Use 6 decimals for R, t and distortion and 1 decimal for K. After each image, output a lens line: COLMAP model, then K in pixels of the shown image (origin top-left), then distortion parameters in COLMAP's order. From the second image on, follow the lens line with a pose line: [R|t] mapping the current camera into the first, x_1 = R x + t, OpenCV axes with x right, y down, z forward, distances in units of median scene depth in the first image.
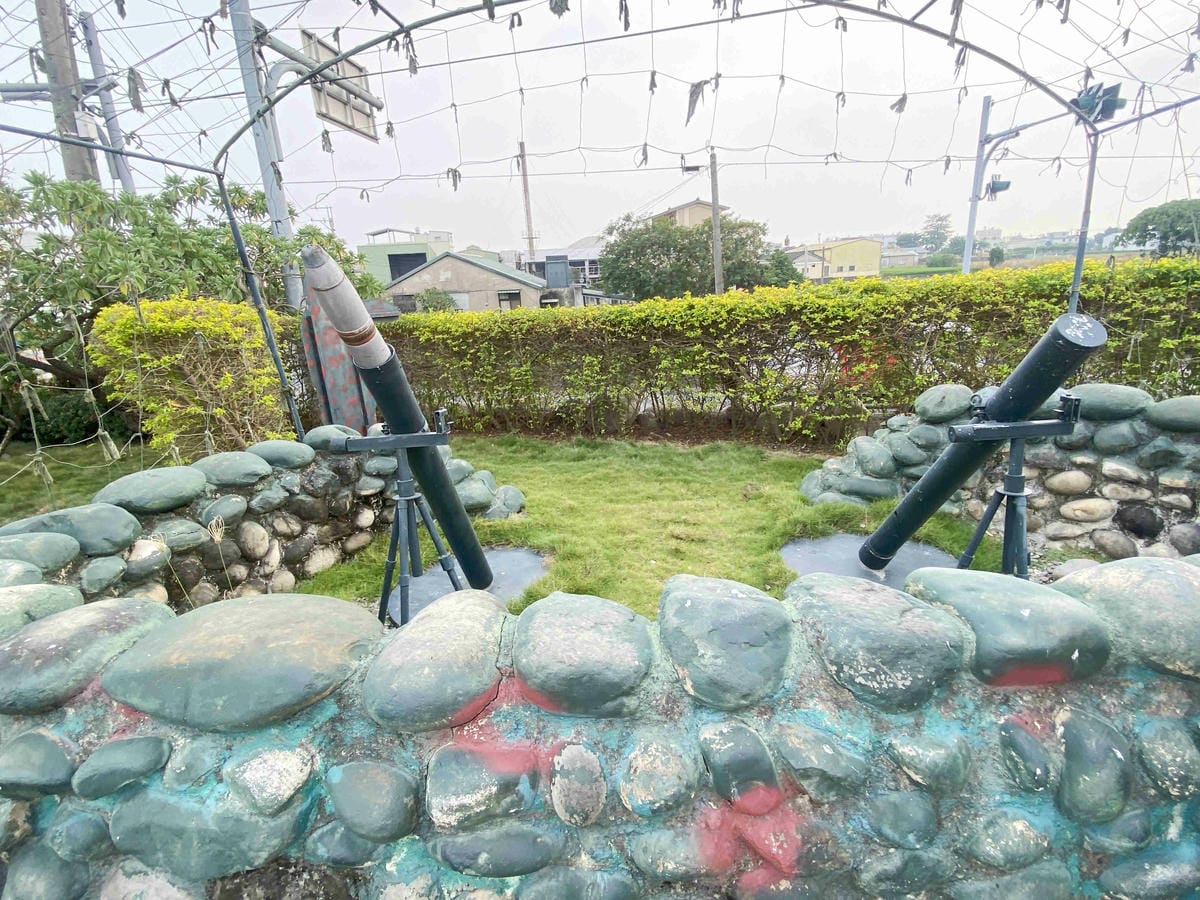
lens RADIAL K [[574.8, 0, 601.0], [0, 574.8, 444.2], [0, 0, 1]] dist [0.010386, -0.014093]
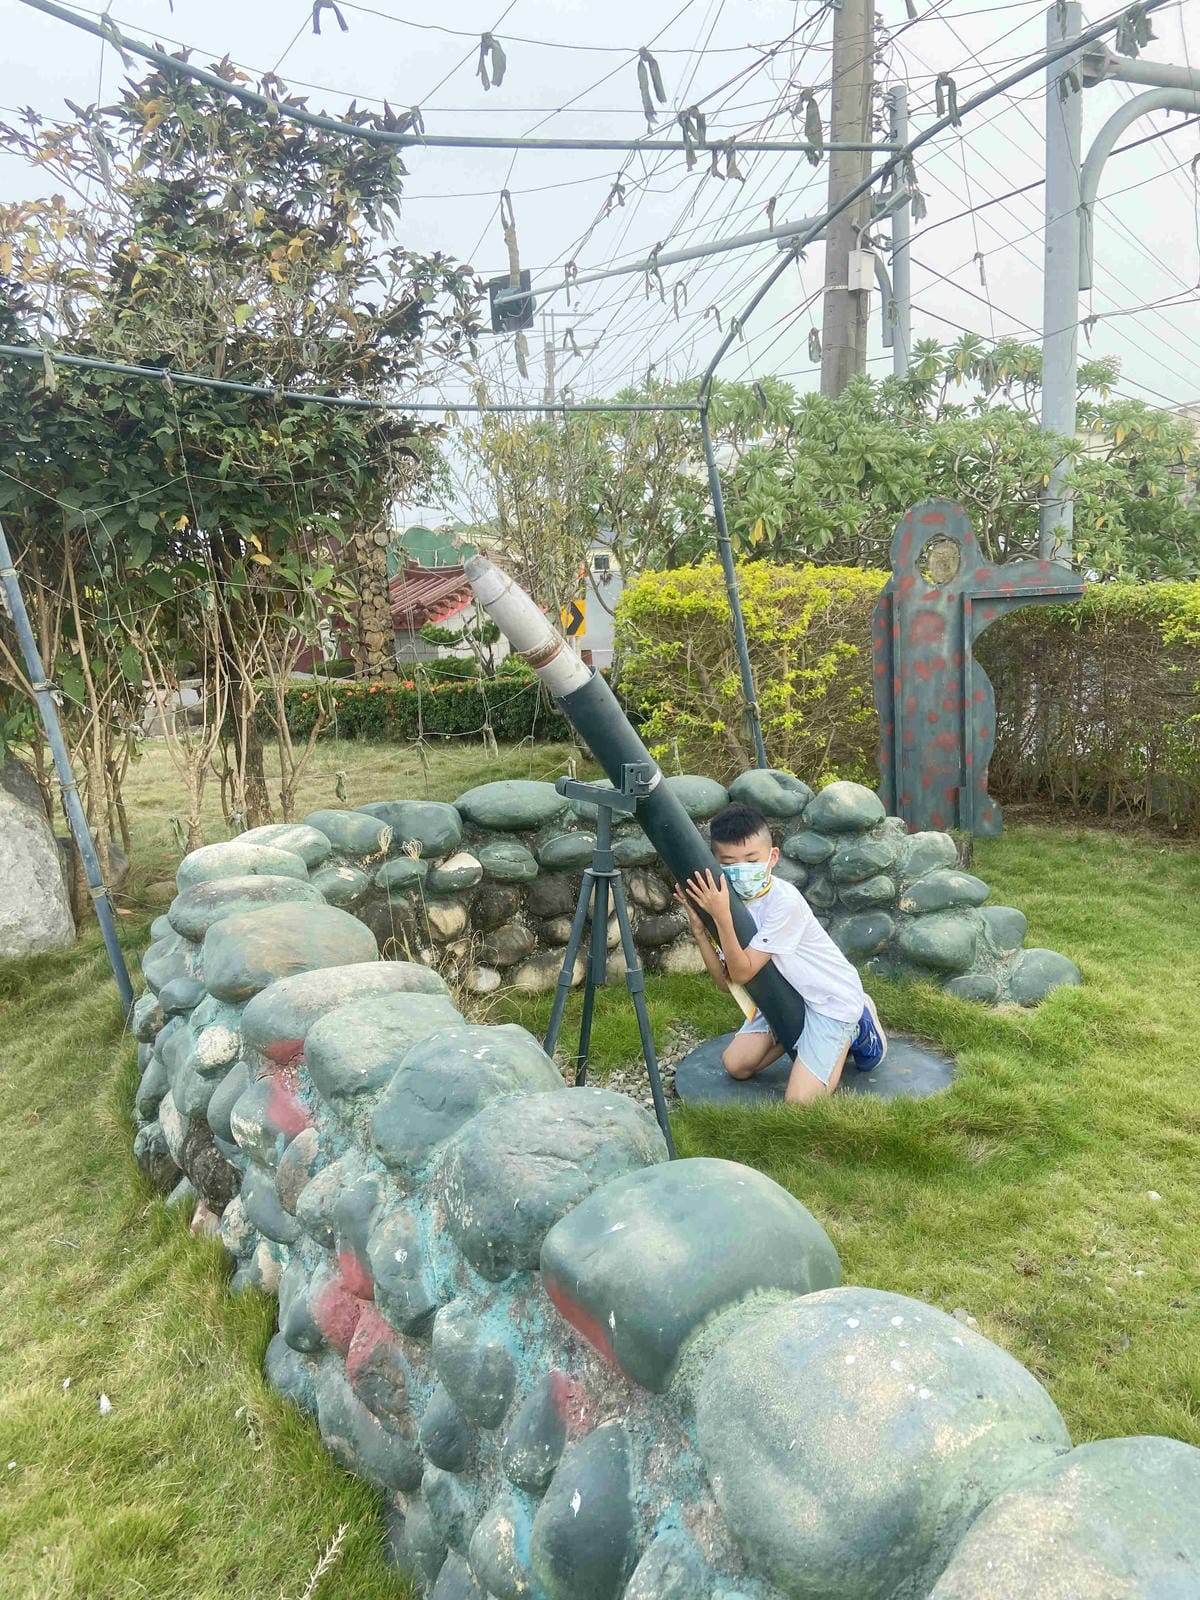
lens RADIAL K [[1207.0, 0, 604.4], [0, 1207.0, 805.4], [0, 0, 1]] dist [0.061503, -0.028582]
pose [[0.544068, 0.196820, -0.815630, 0.739134], [-0.205862, 0.973698, 0.097643, -0.118010], [0.813395, 0.114783, 0.570275, 0.087510]]
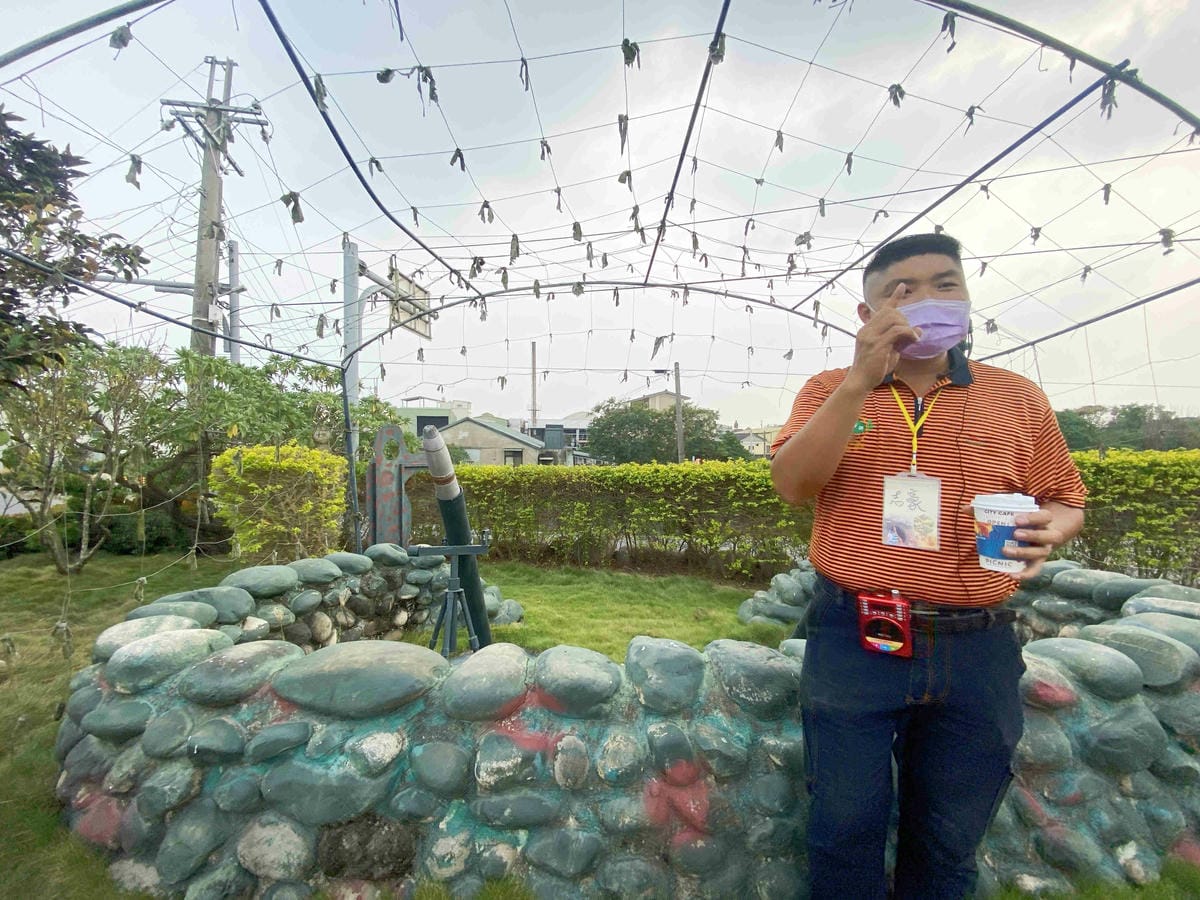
lens RADIAL K [[493.6, 0, 595.8], [0, 493.6, 447.8], [0, 0, 1]] dist [-0.000711, -0.001063]
pose [[0.998247, 0.056694, 0.016982, -0.018628], [-0.050052, 0.961855, -0.268941, 0.048843], [-0.031581, 0.267620, 0.963007, -0.234013]]
